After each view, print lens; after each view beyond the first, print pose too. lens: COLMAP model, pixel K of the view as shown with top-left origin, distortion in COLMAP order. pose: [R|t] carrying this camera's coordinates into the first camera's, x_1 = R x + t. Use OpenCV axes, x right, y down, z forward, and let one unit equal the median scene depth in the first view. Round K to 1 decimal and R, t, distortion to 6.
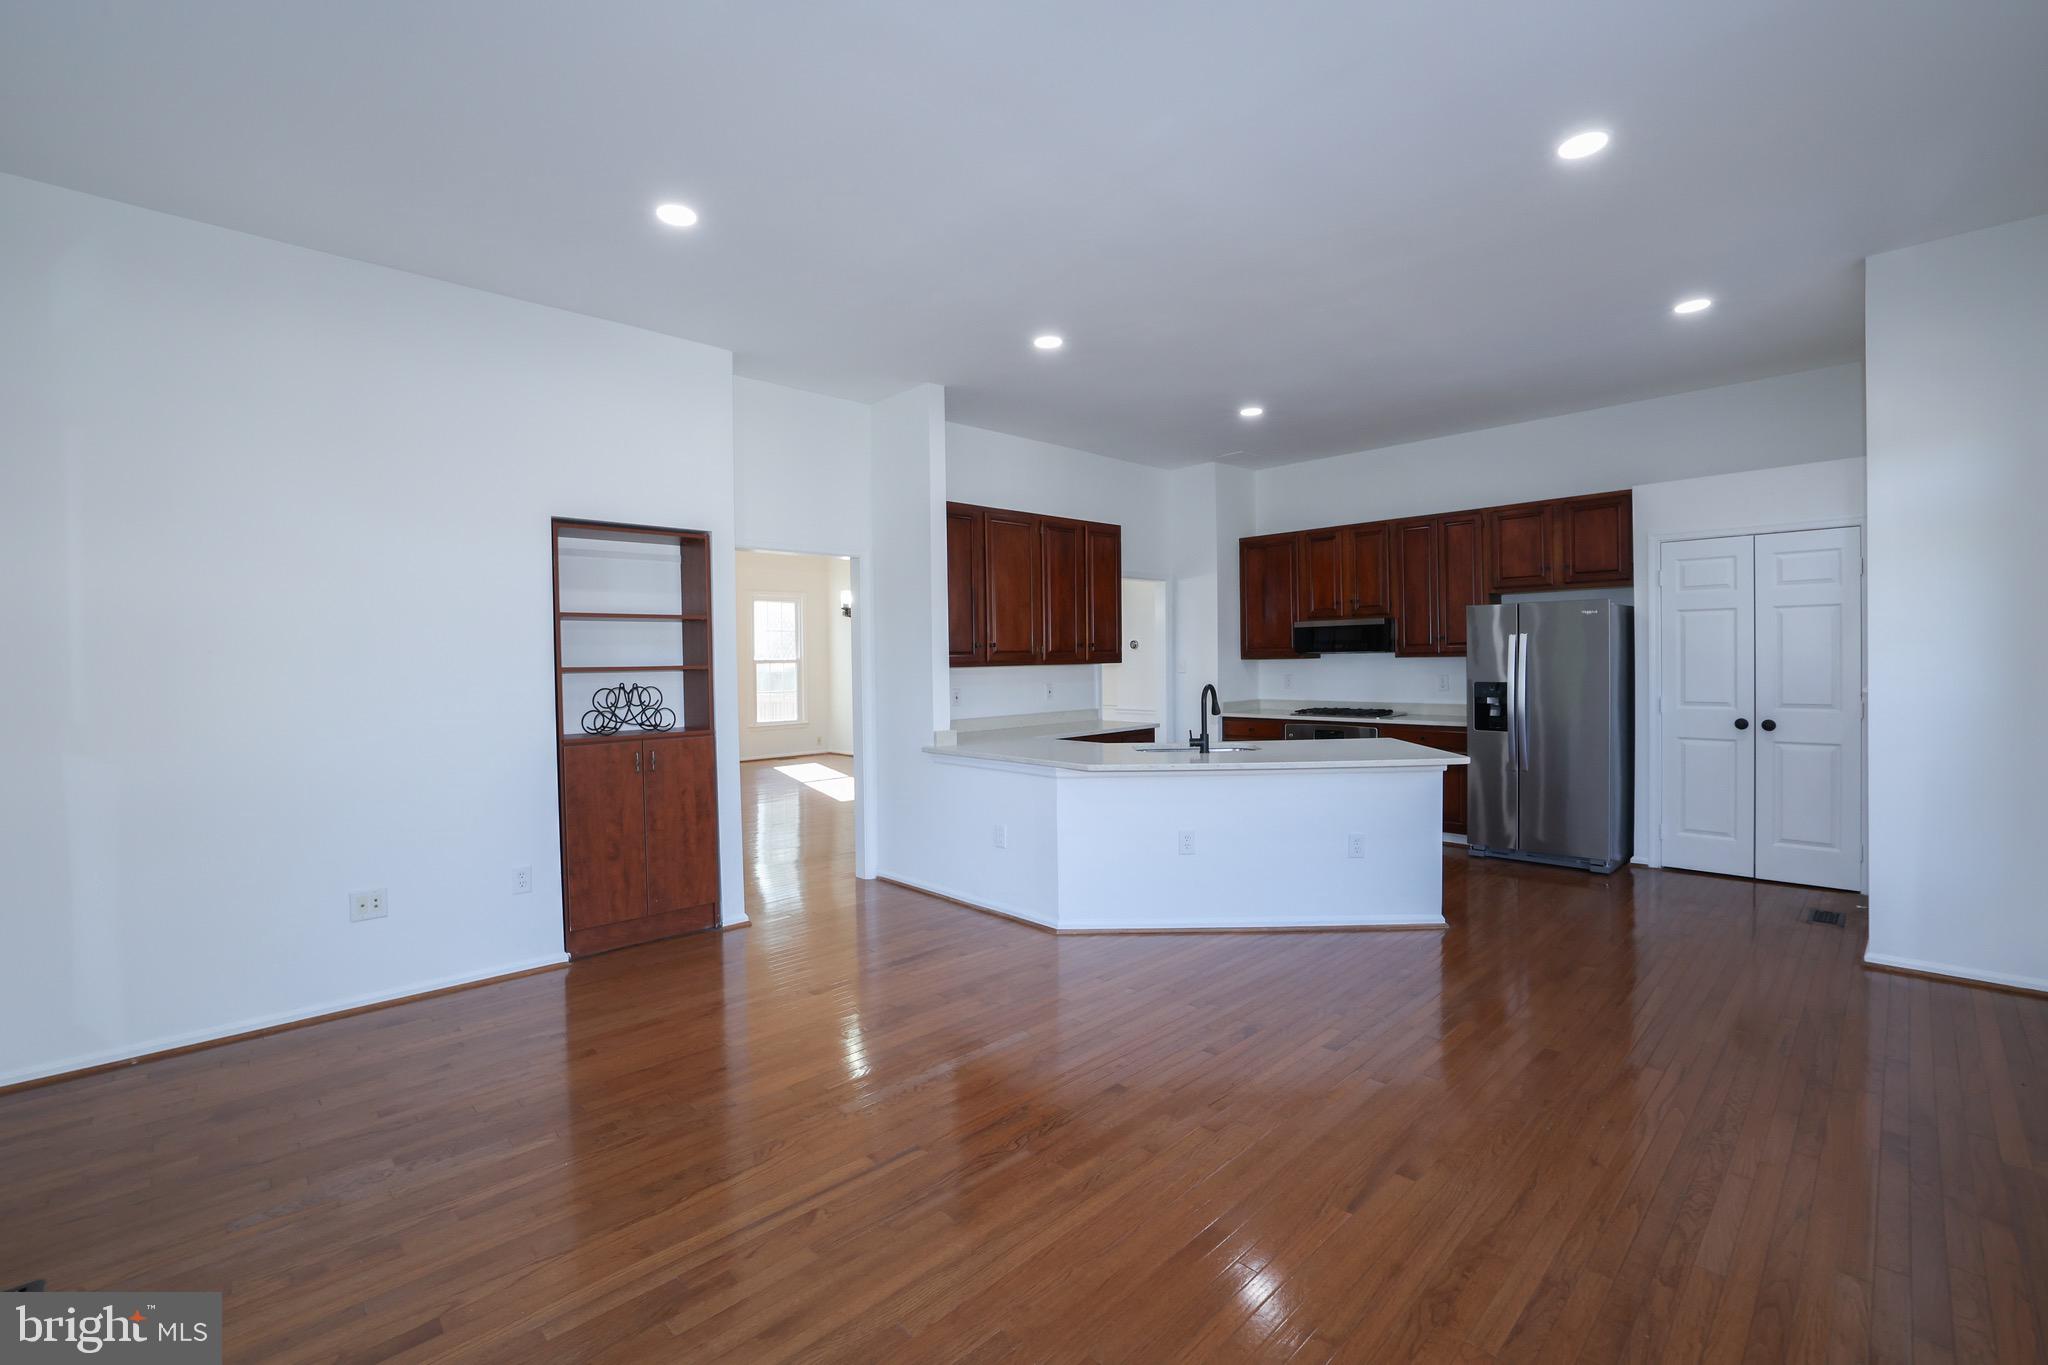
lens RADIAL K [[876.5, 0, 1021.2], [0, 876.5, 670.0], [0, 0, 1]] dist [-0.042560, 0.012966]
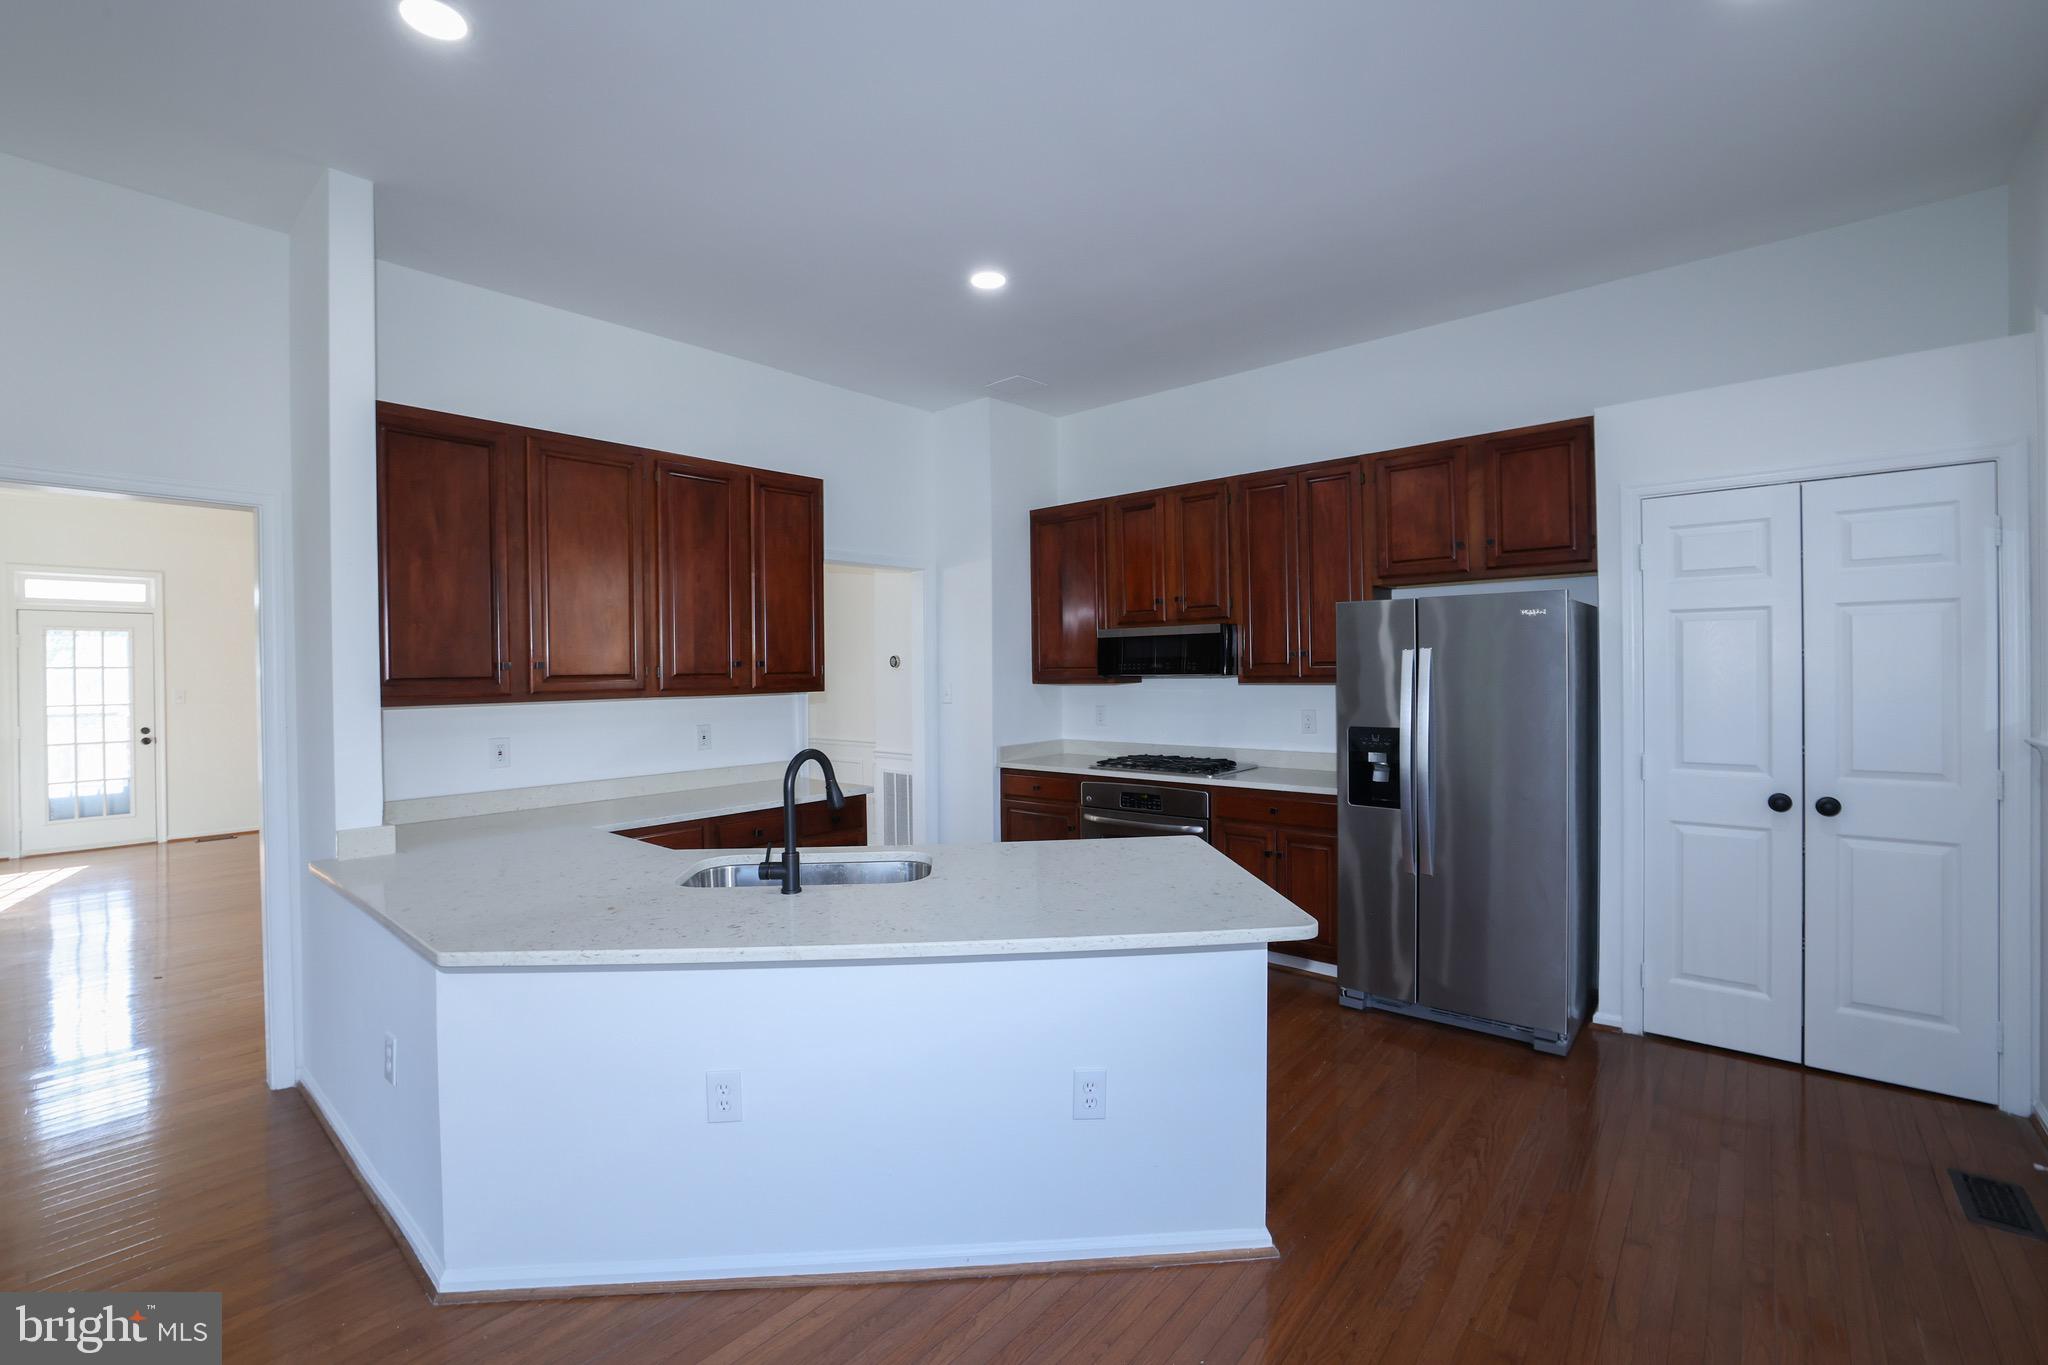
lens RADIAL K [[876.5, 0, 1011.1], [0, 876.5, 676.5], [0, 0, 1]] dist [-0.042560, 0.012966]
pose [[0.996154, 0.000976, 0.087617, 0.229275], [-0.000341, 0.999974, -0.007256, -0.017106], [-0.087622, 0.007198, 0.996128, 0.403864]]
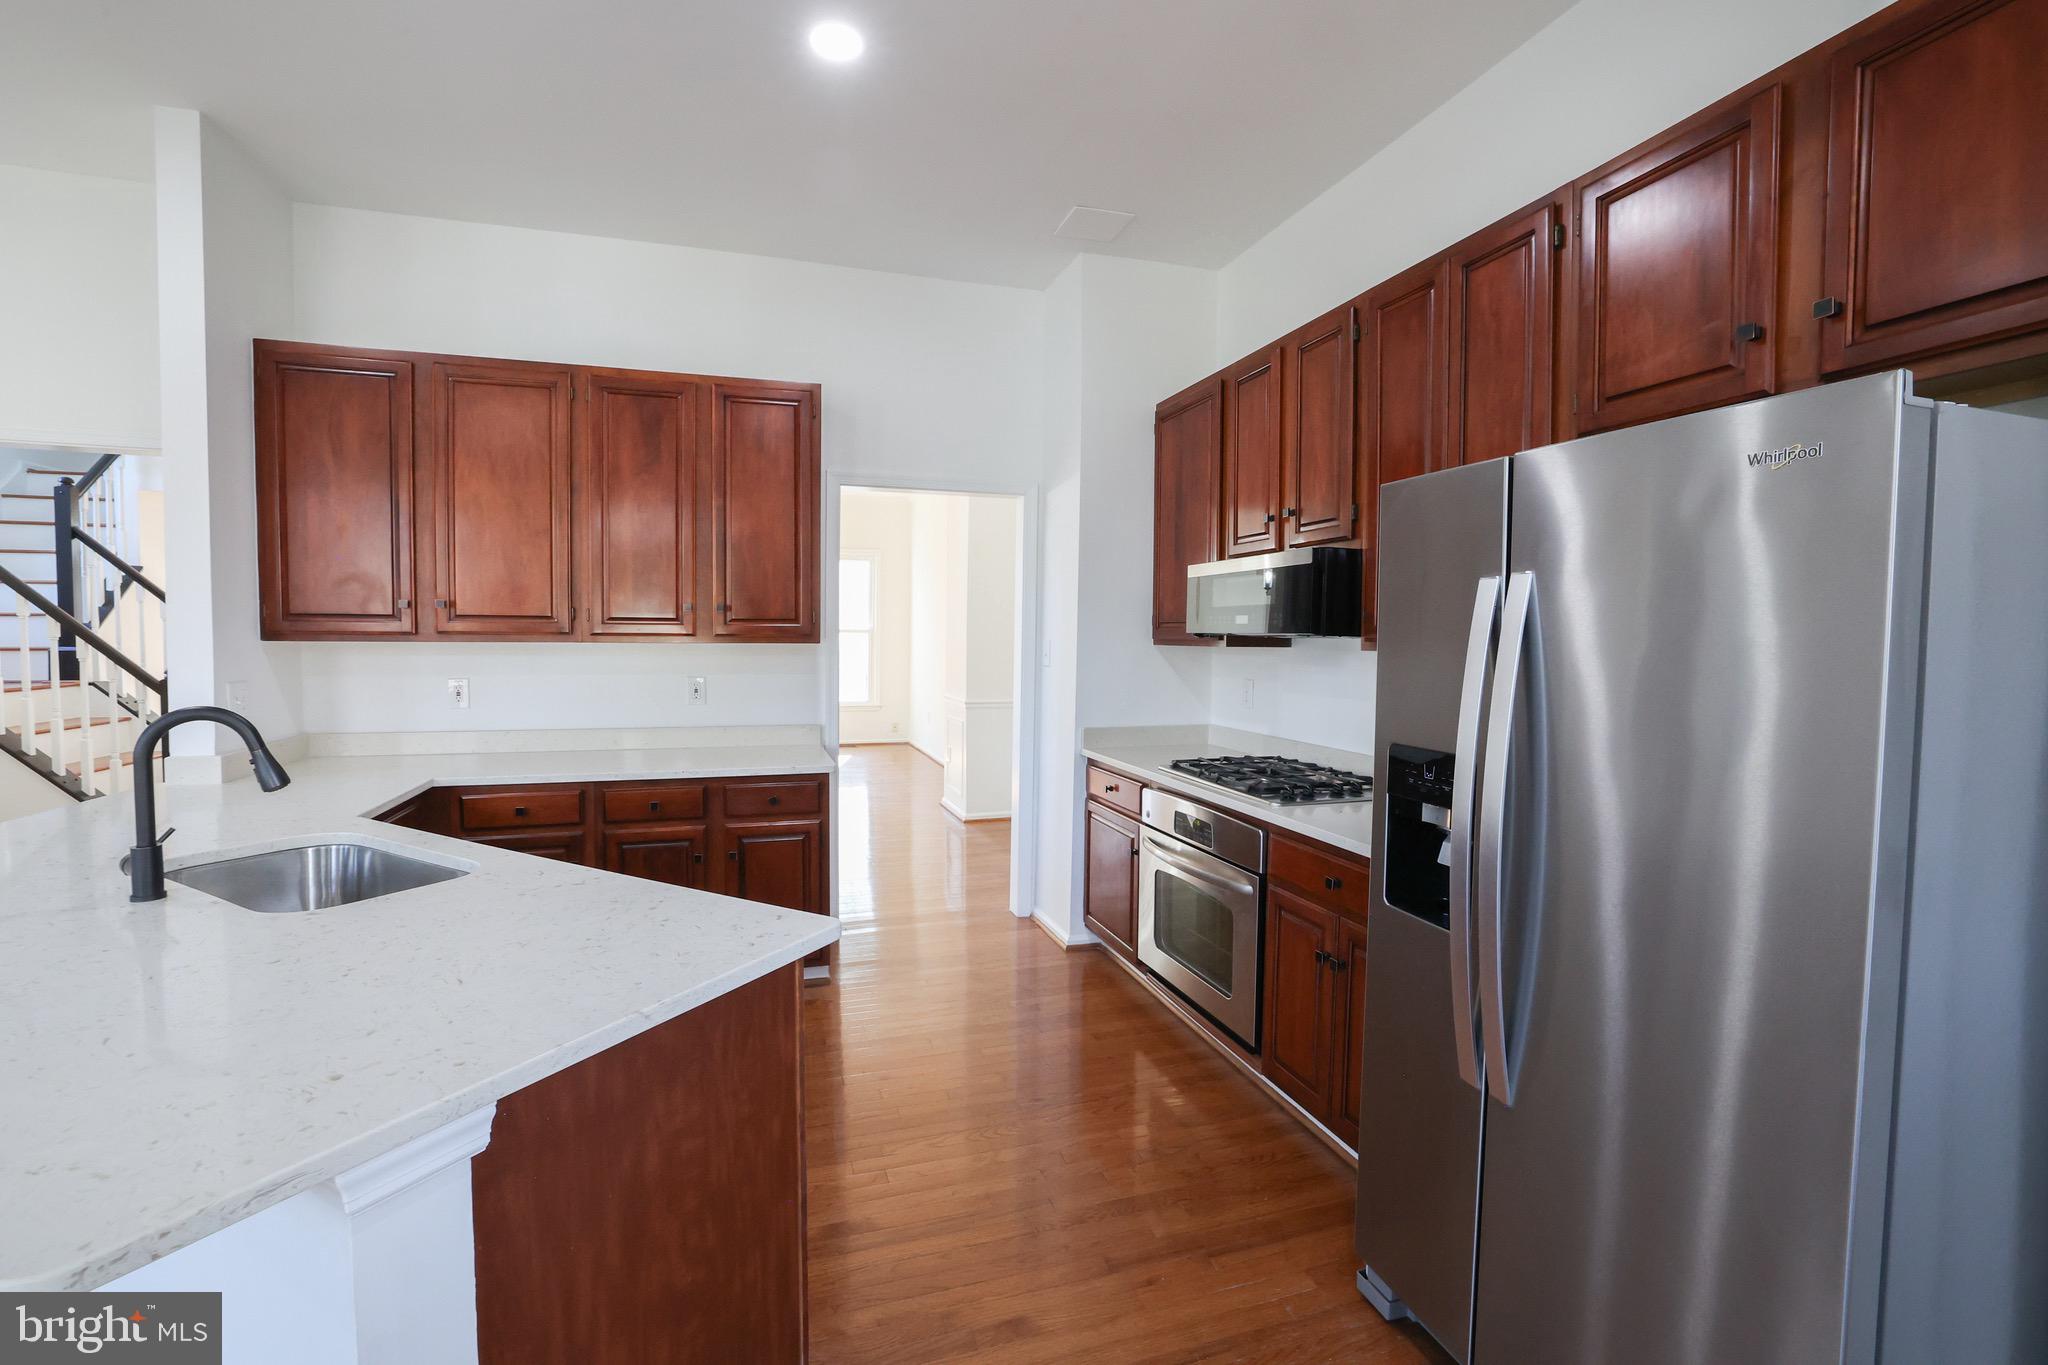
lens RADIAL K [[876.5, 0, 1013.8], [0, 876.5, 667.5], [0, 0, 1]] dist [-0.042560, 0.012966]
pose [[0.895123, 0.041392, -0.443893, 0.536501], [-0.030272, 0.999026, 0.032112, -0.016893], [0.444790, -0.015307, 0.895504, 0.675614]]
